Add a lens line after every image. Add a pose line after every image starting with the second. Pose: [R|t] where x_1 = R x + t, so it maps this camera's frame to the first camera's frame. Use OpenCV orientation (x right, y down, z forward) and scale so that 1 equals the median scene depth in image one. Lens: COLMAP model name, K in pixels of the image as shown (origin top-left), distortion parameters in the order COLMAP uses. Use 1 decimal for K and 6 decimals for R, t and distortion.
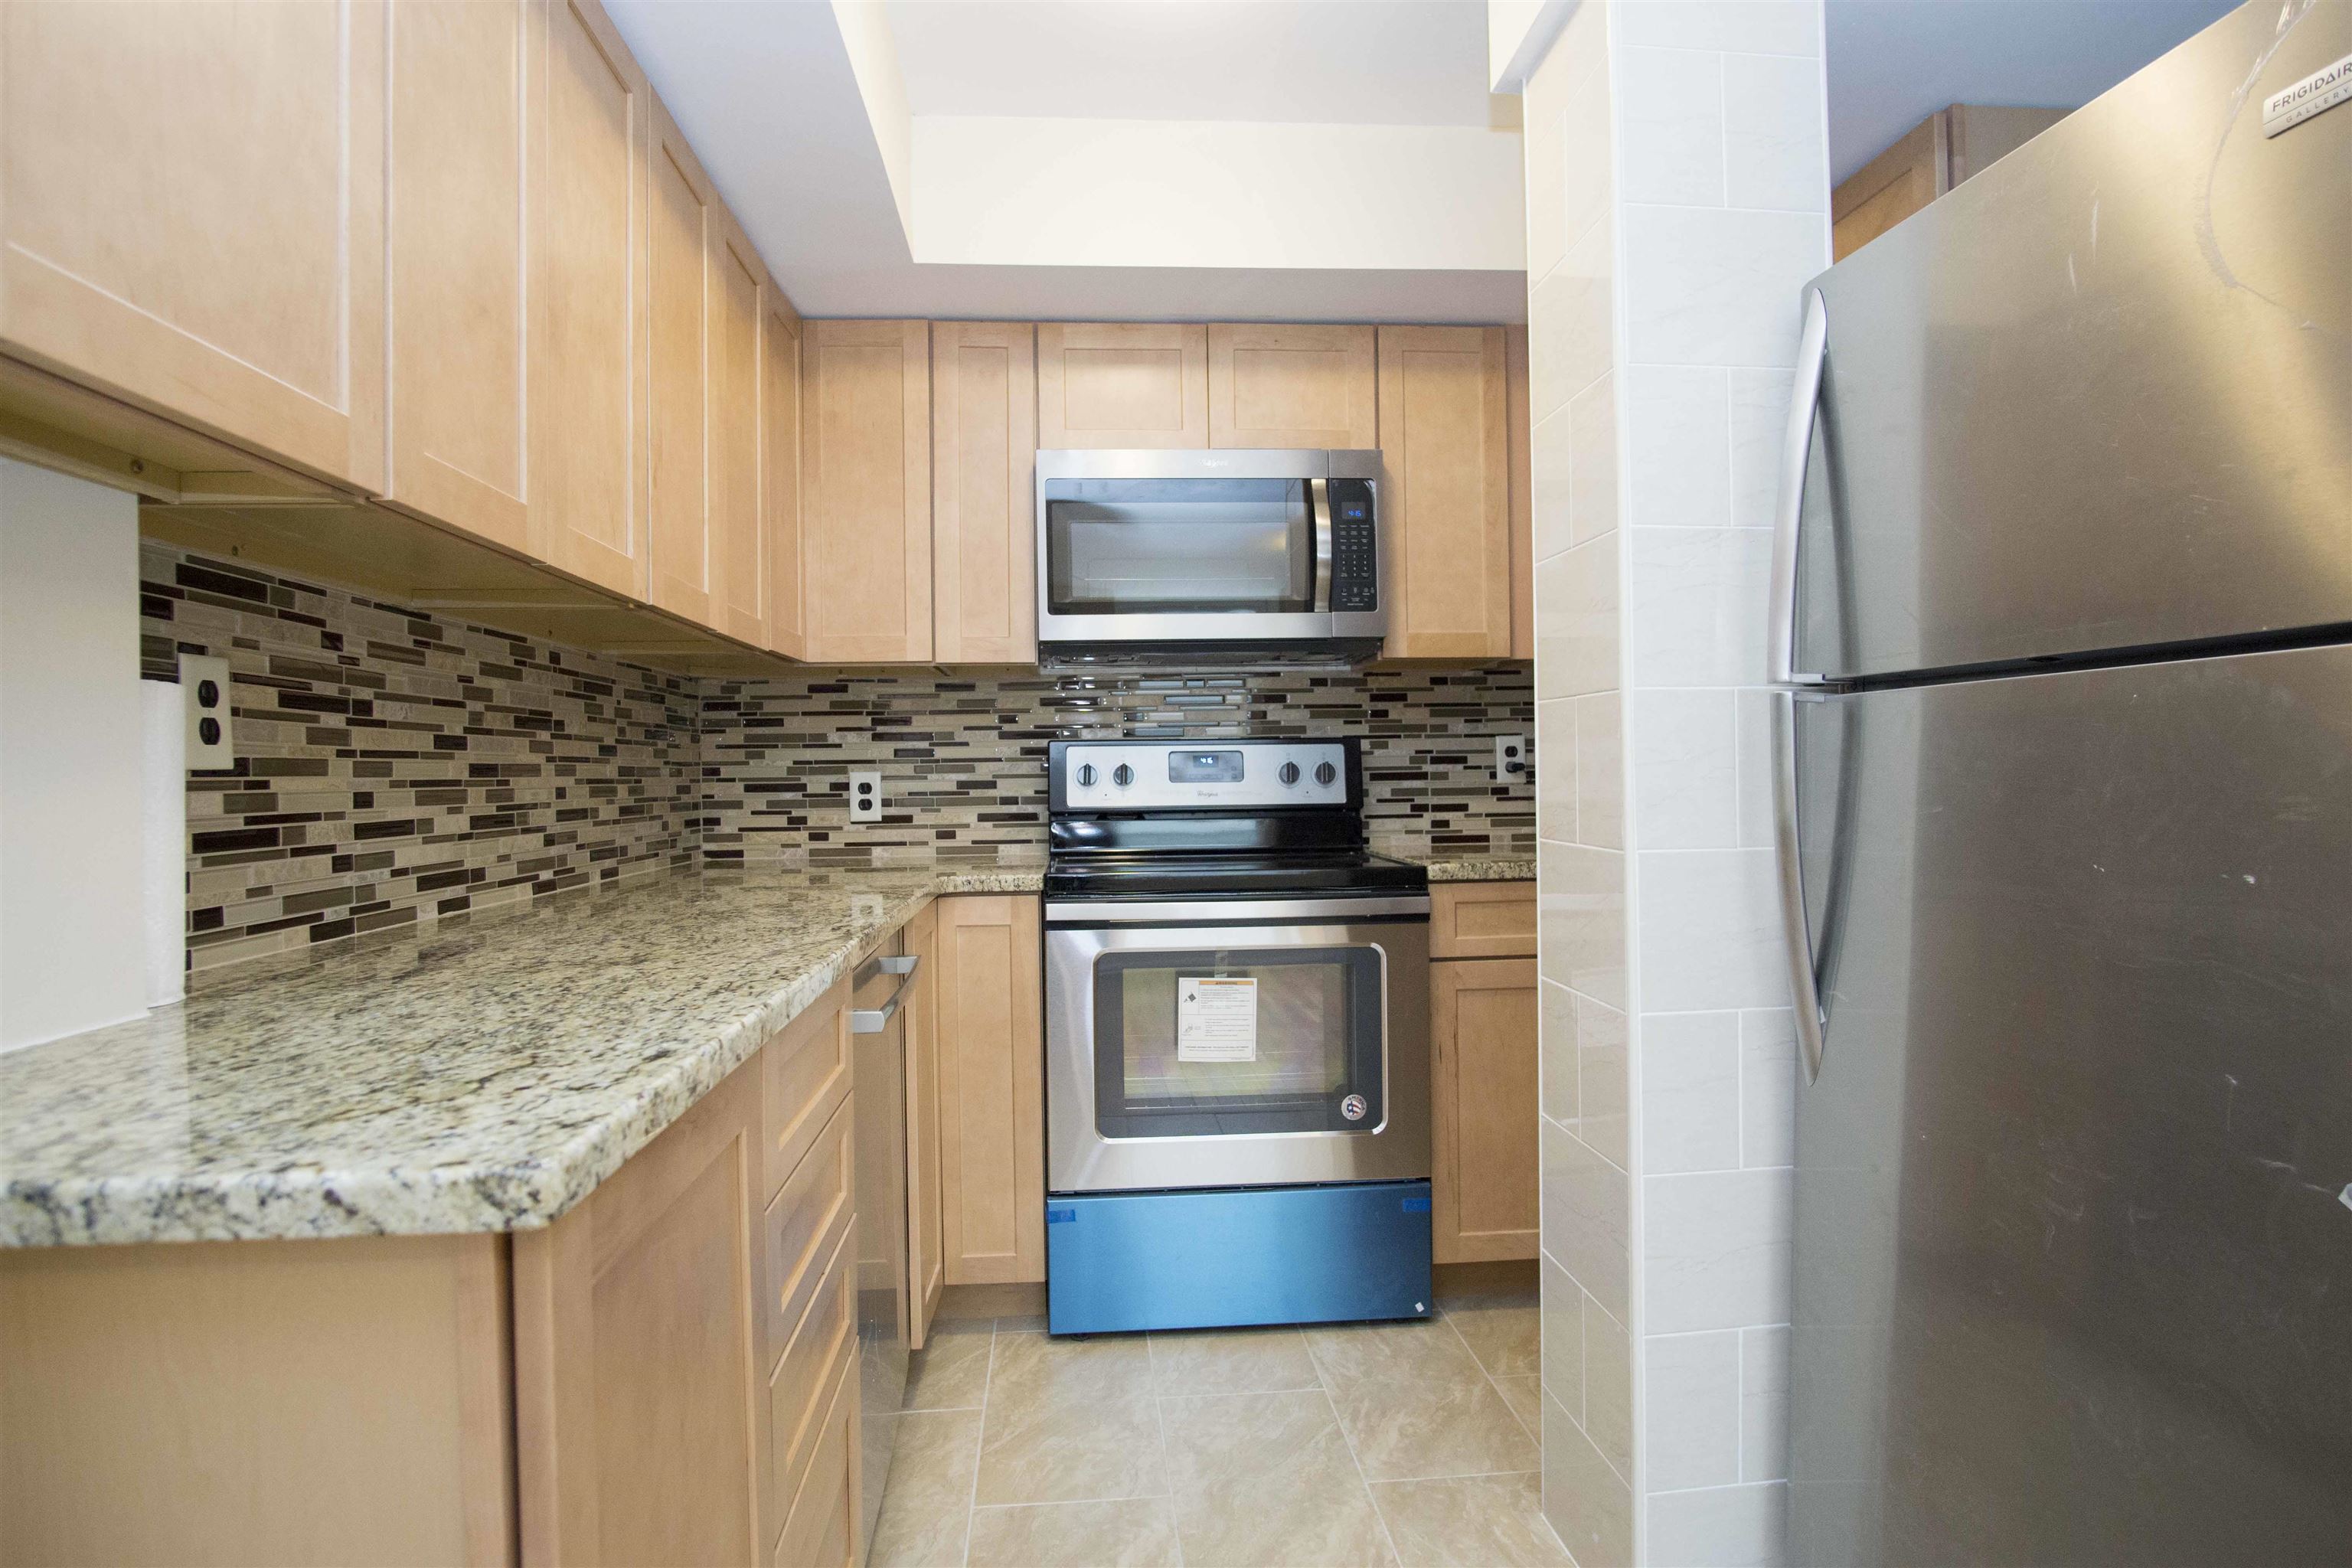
lens RADIAL K [[1258.8, 0, 1175.1], [0, 1258.8, 773.5], [0, 0, 1]] dist [-0.034474, 0.010822]
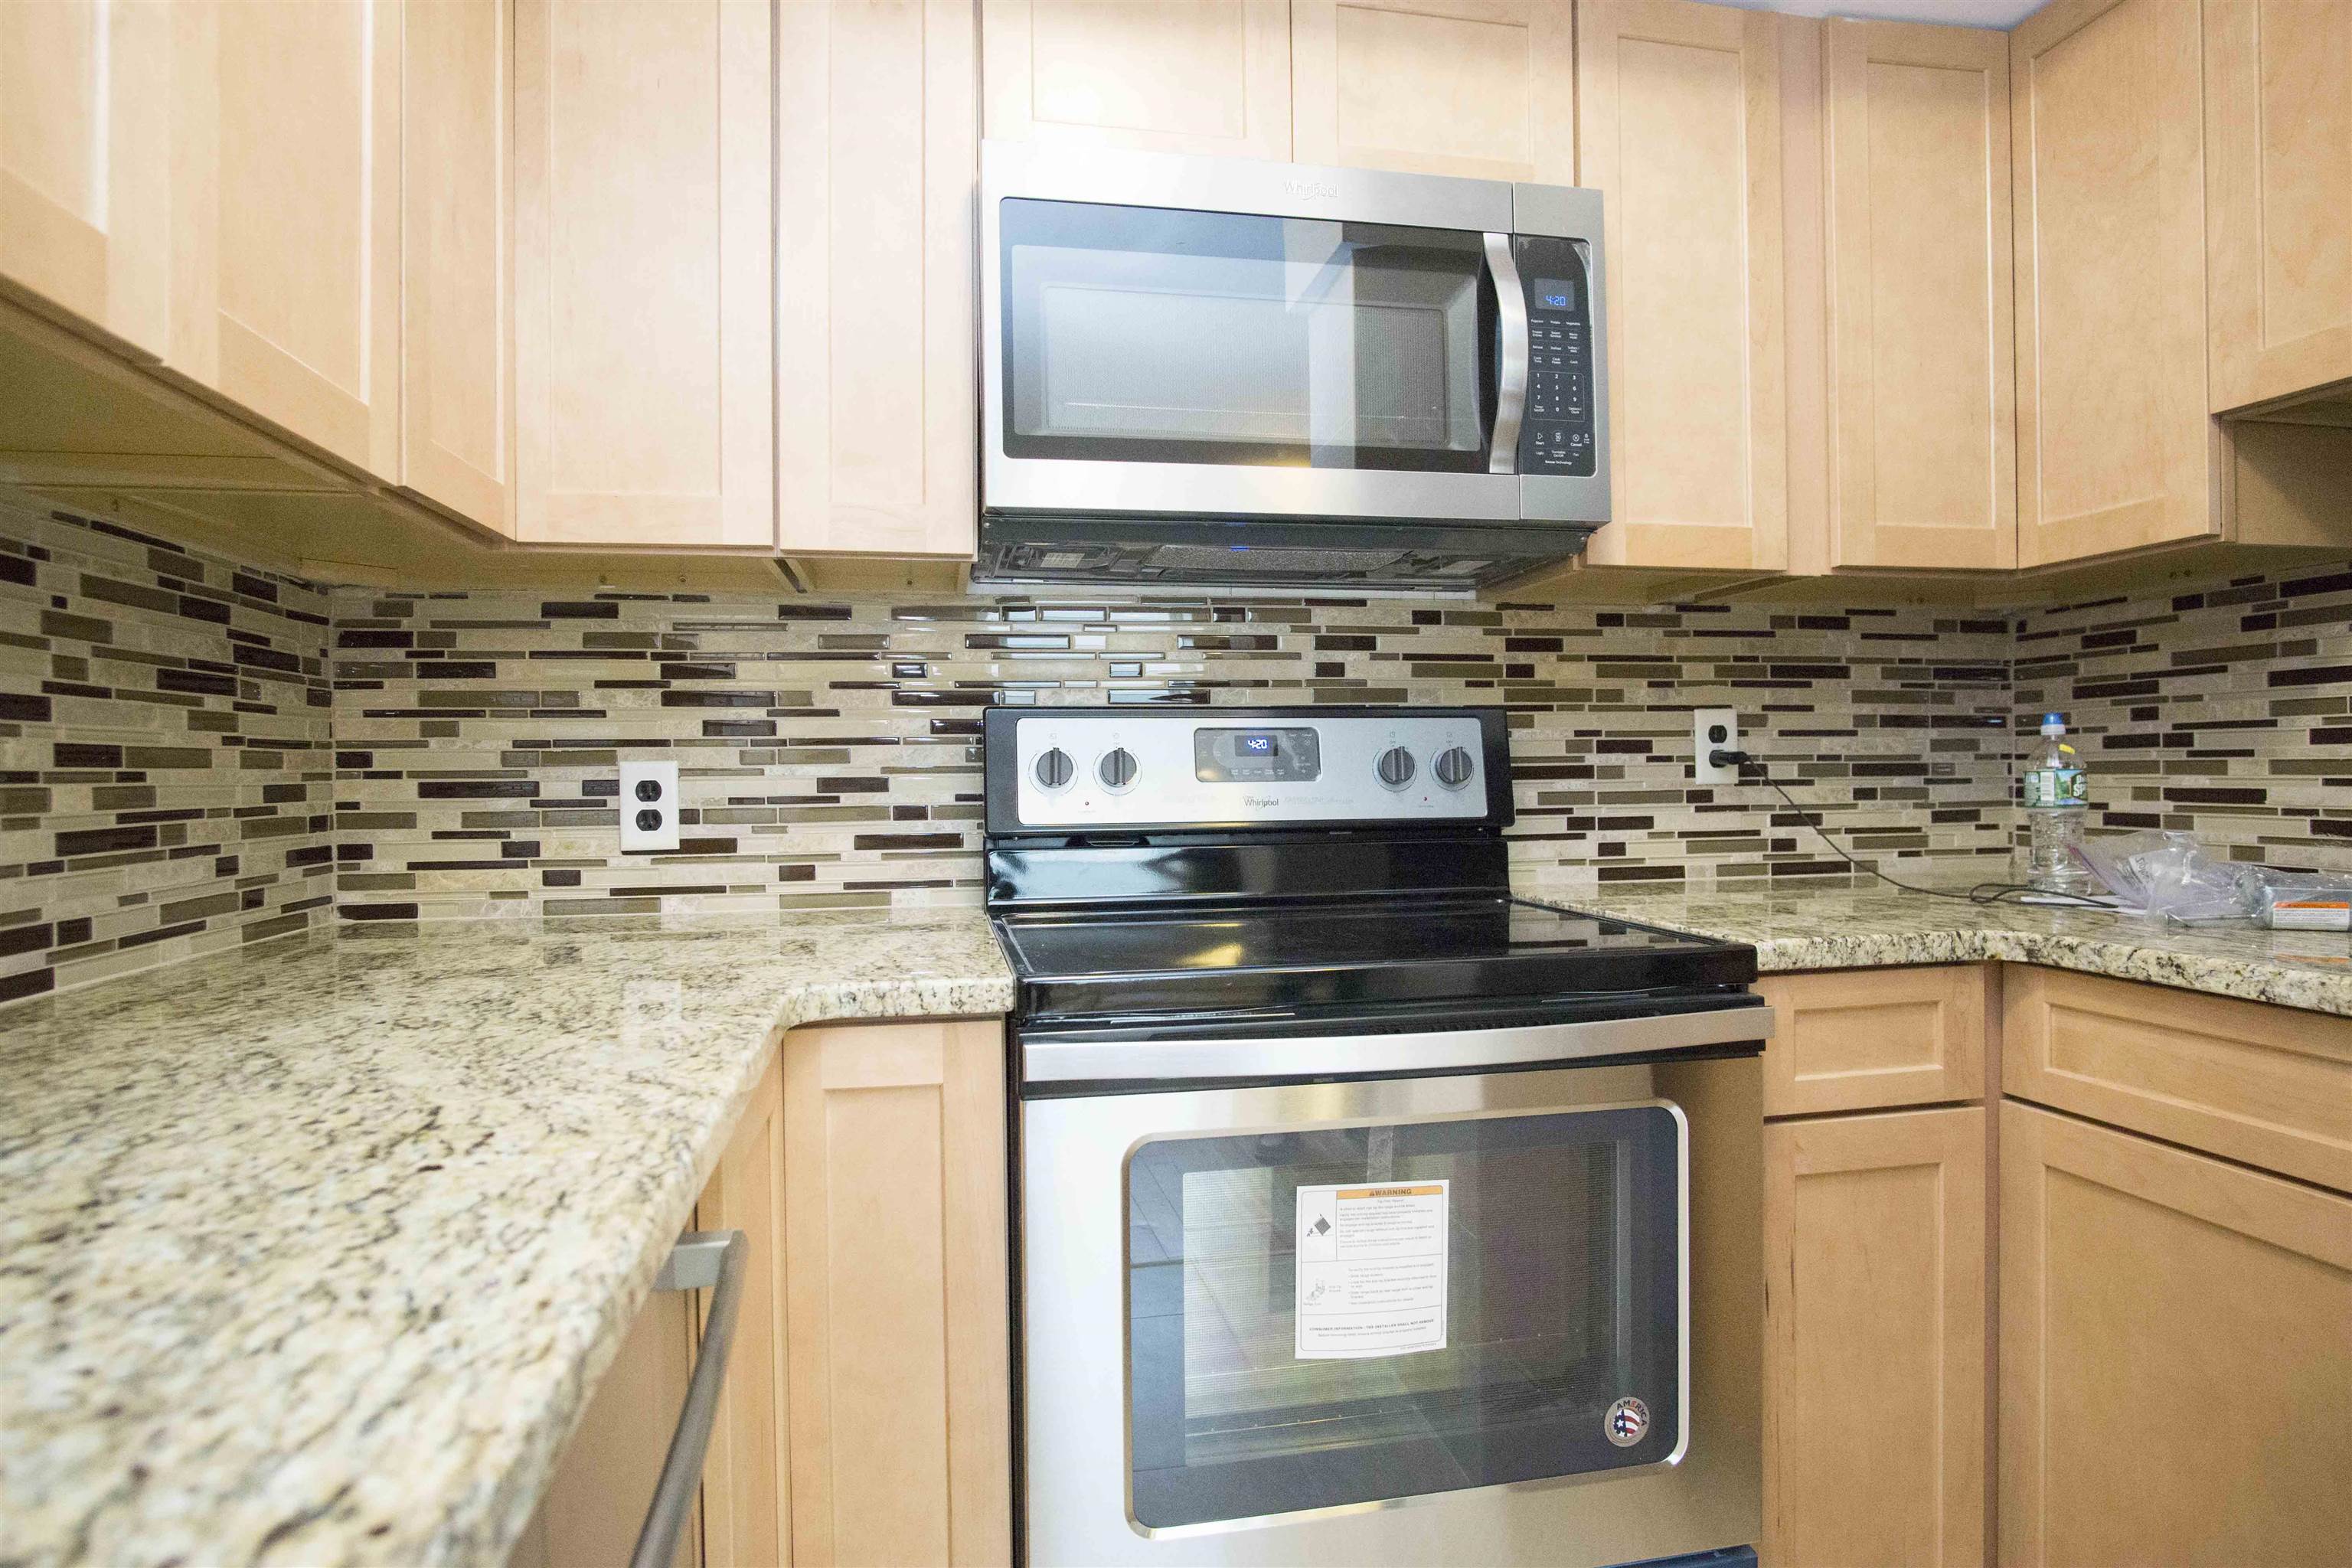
lens RADIAL K [[1258.8, 0, 1175.1], [0, 1258.8, 773.5], [0, 0, 1]] dist [-0.034474, 0.010822]
pose [[0.993094, 0.003272, 0.117275, -0.080533], [-0.003567, 0.999991, 0.002305, 0.002106], [-0.117266, -0.002708, 0.993097, 0.422838]]
